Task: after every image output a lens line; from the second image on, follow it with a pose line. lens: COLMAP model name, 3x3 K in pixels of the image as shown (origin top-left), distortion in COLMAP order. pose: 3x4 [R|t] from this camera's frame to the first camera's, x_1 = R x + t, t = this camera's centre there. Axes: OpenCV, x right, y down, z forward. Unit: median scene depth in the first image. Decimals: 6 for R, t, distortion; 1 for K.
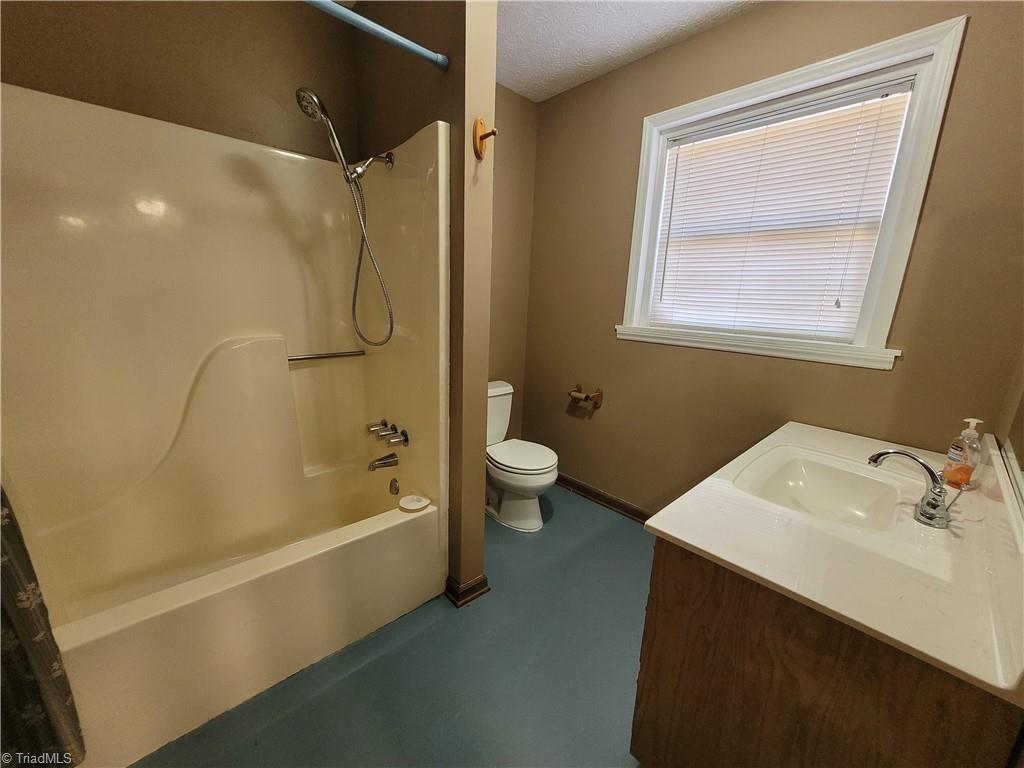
lens RADIAL K [[402.9, 0, 514.9], [0, 402.9, 389.9], [0, 0, 1]] dist [0.003488, 0.000044]
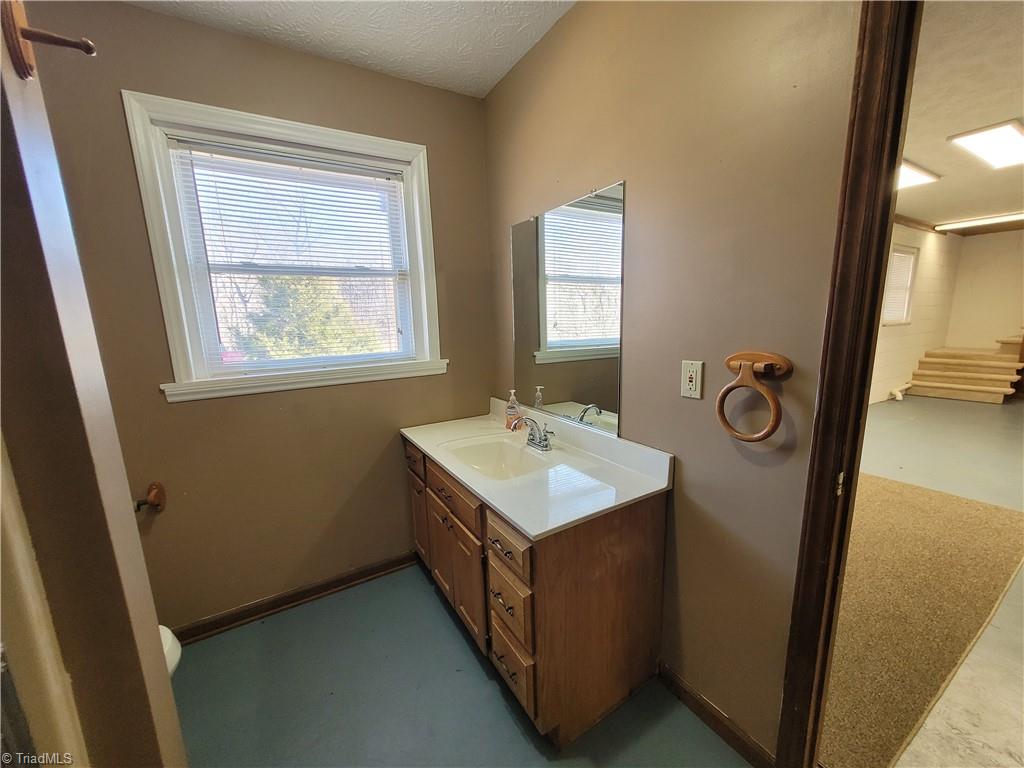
lens RADIAL K [[402.9, 0, 514.9], [0, 402.9, 389.9], [0, 0, 1]] dist [0.003488, 0.000044]
pose [[0.209127, -0.216042, 0.953725, -0.411801], [0.262741, 0.951841, 0.158004, -0.152928], [-0.941931, 0.217540, 0.255819, 0.394049]]
